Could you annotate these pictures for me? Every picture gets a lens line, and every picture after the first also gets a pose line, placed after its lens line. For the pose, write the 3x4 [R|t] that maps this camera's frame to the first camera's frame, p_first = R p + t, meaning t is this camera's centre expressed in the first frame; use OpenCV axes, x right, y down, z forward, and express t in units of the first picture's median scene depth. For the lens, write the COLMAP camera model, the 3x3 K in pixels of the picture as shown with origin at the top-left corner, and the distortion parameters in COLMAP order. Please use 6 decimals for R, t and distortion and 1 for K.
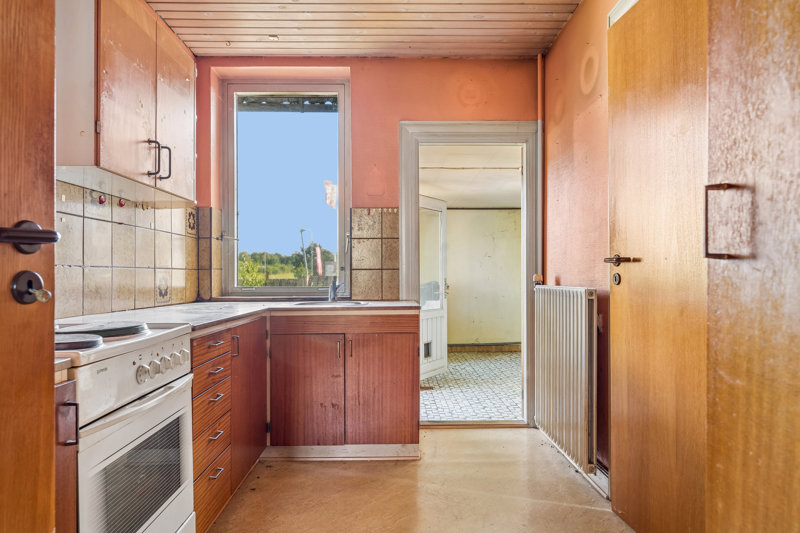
lens RADIAL K [[492.8, 0, 400.9], [0, 492.8, 280.6], [0, 0, 1]] dist [-0.004137, -0.000805]
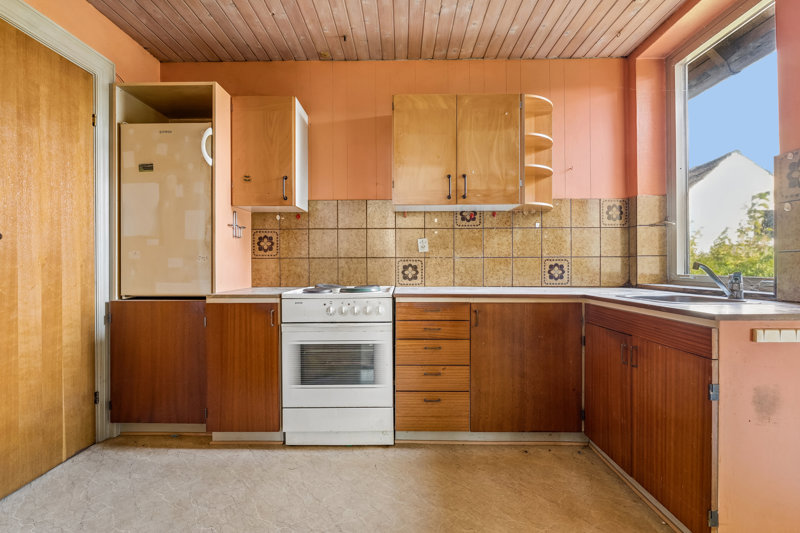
lens RADIAL K [[380.5, 0, 398.2], [0, 380.5, 265.6], [0, 0, 1]] dist [-0.003149, -0.000559]
pose [[-0.044336, 0.007662, -0.998987, 0.497548], [-0.009137, 0.999926, 0.008075, -0.006740], [0.998975, 0.009485, -0.044263, 0.637137]]
